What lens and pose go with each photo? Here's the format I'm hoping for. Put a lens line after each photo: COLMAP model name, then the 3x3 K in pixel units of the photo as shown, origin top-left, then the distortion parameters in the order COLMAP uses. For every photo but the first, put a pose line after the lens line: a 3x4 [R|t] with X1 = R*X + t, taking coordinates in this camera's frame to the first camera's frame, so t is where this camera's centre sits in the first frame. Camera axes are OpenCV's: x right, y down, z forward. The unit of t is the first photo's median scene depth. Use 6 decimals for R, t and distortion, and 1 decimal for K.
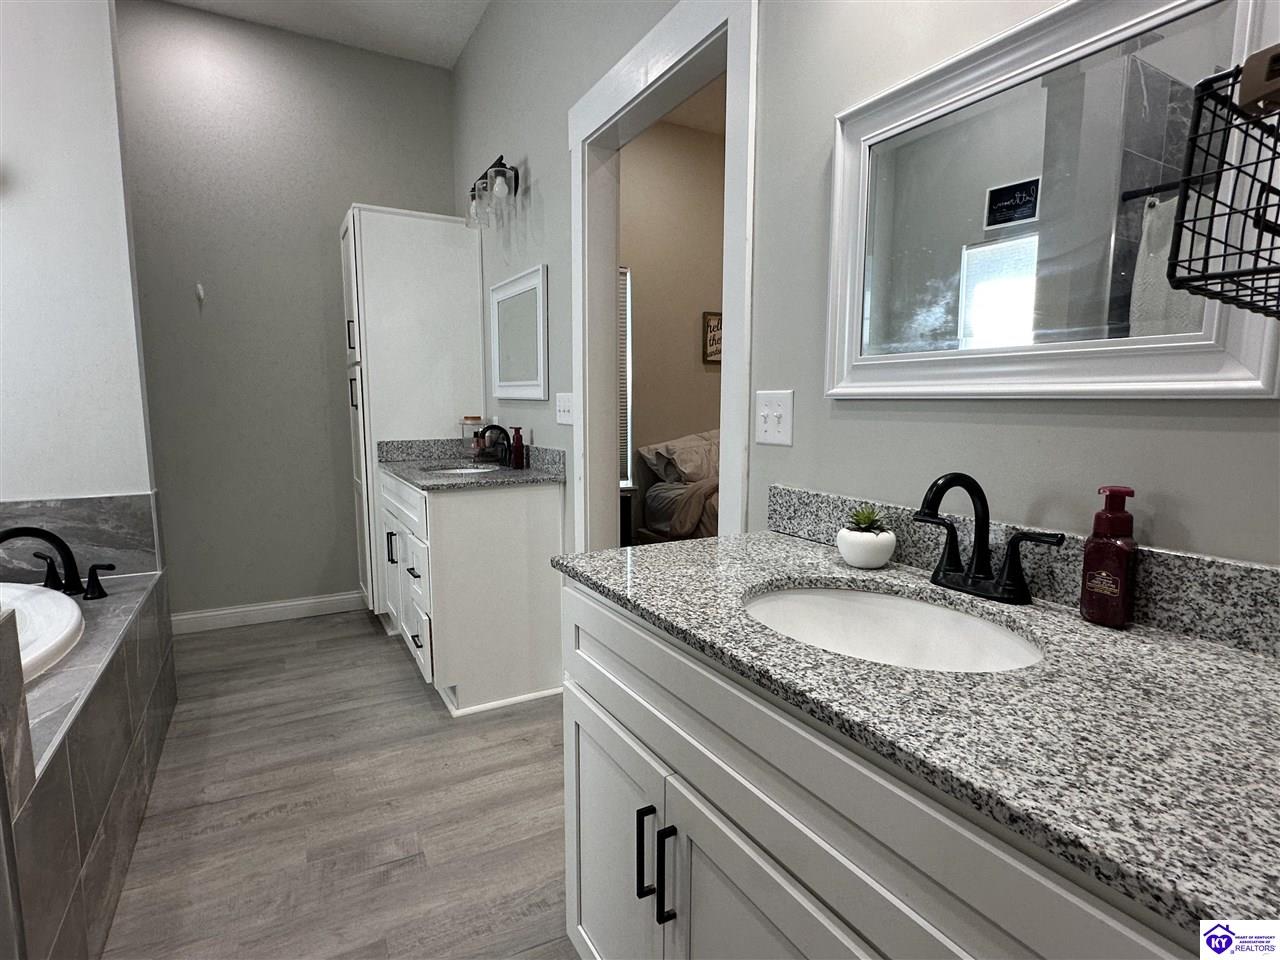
lens RADIAL K [[655.5, 0, 640.0], [0, 655.5, 480.0], [0, 0, 1]] dist [-0.004523, 0.001551]
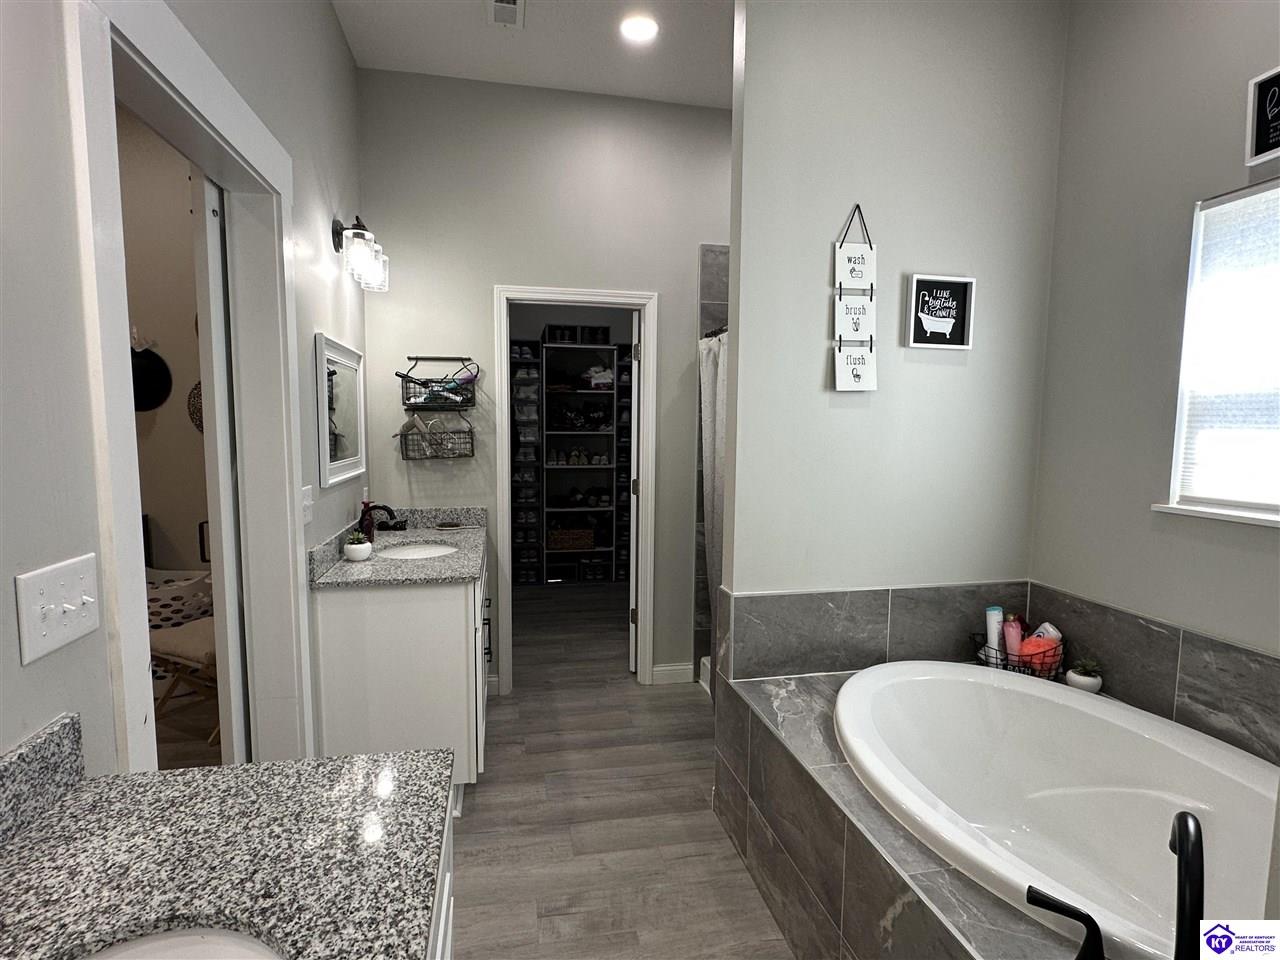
lens RADIAL K [[655.5, 0, 640.0], [0, 655.5, 480.0], [0, 0, 1]] dist [-0.004523, 0.001551]
pose [[-0.955155, -0.036160, 0.293890, -0.587413], [0.025195, 0.978991, 0.202340, -0.270813], [-0.295032, 0.200671, -0.934177, 1.357999]]
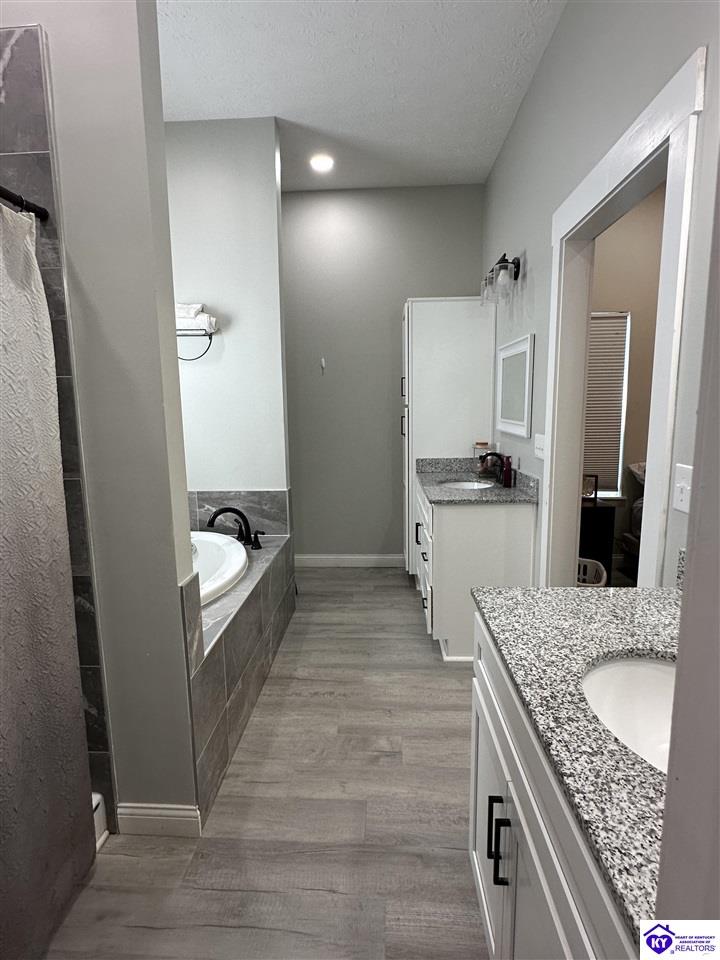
lens RADIAL K [[491.6, 0, 360.0], [0, 491.6, 480.0], [0, 0, 1]] dist [-0.004523, 0.001551]
pose [[0.849776, 0.064680, -0.523161, 0.104295], [-0.049209, 0.997844, 0.043436, -0.076965], [0.524842, -0.011167, 0.851126, -0.007537]]
